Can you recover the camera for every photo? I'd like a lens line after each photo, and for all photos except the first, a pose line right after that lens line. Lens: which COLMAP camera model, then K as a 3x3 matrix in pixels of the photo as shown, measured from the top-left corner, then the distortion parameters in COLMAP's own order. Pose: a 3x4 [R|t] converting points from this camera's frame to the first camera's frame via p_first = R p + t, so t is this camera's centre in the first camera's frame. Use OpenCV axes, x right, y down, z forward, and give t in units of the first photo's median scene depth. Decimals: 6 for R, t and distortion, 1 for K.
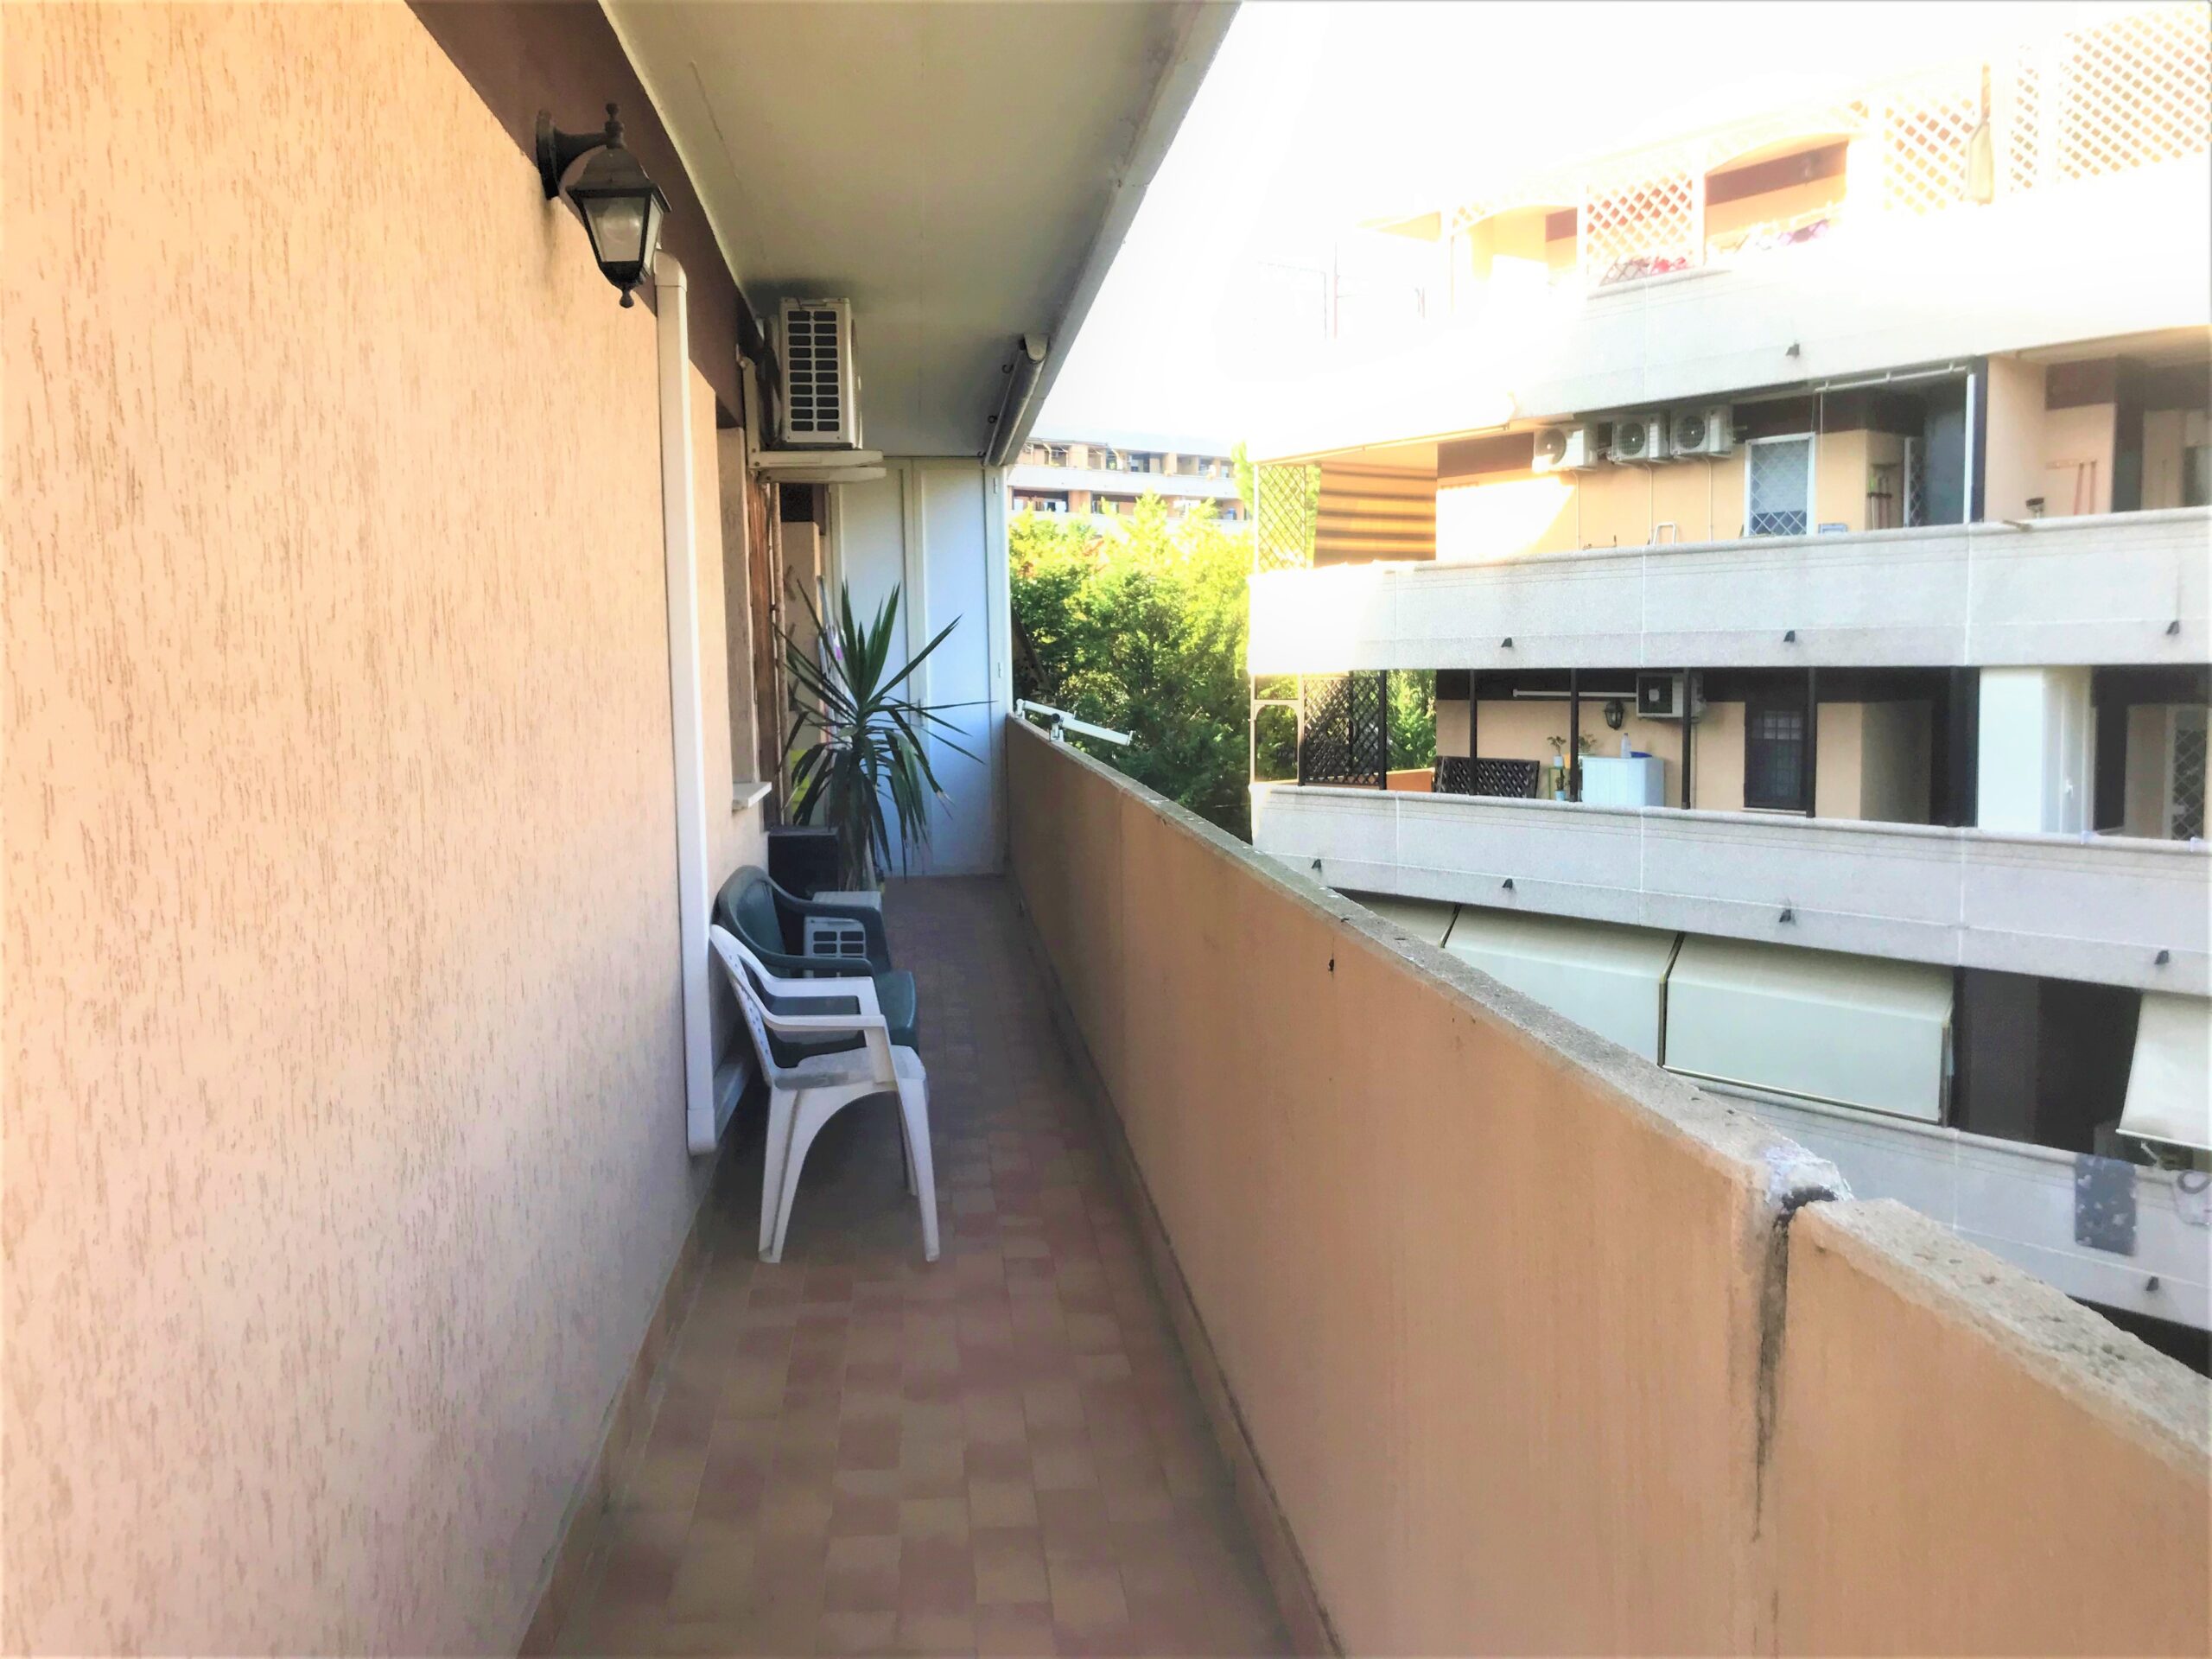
lens RADIAL K [[1836.9, 0, 1103.2], [0, 1836.9, 834.4], [0, 0, 1]] dist [0.051054, -0.070612]
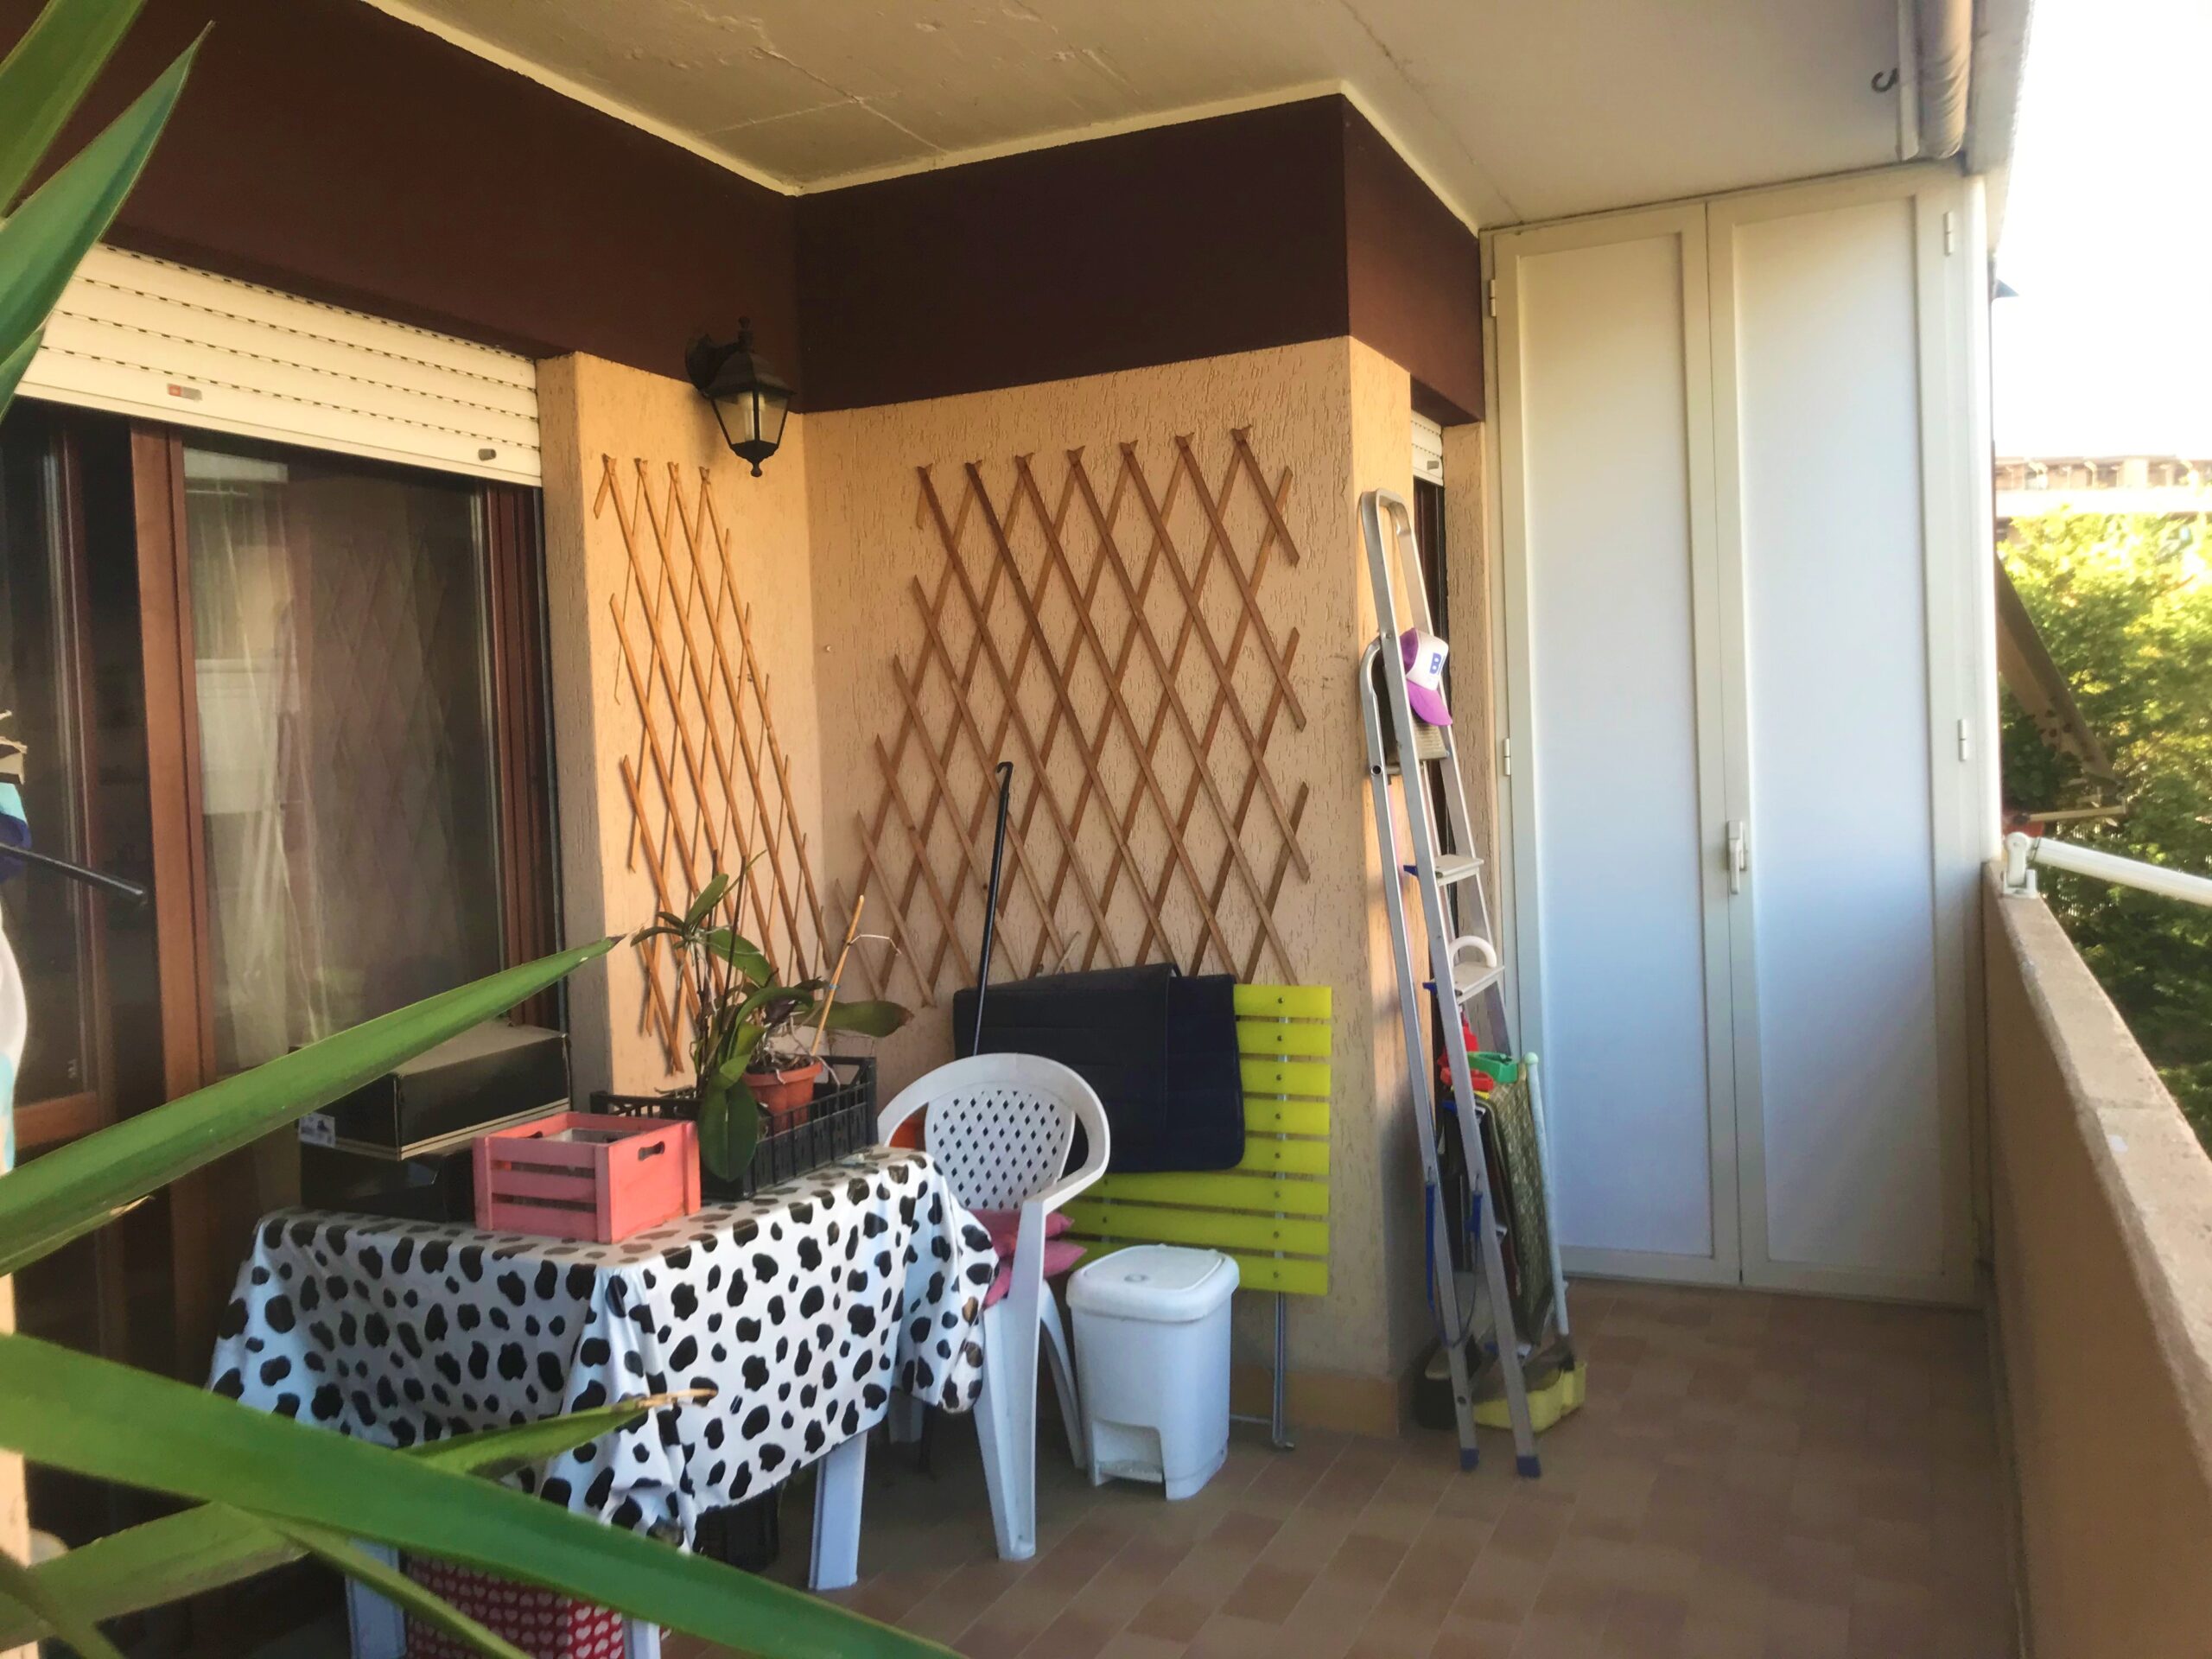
lens RADIAL K [[1836.9, 0, 1089.4], [0, 1836.9, 818.4], [0, 0, 1]] dist [0.051054, -0.070612]
pose [[0.865305, 0.000019, -0.501246, -0.009133], [-0.024480, 0.998808, -0.042221, -0.022065], [0.500648, 0.048804, 0.864274, 0.243546]]
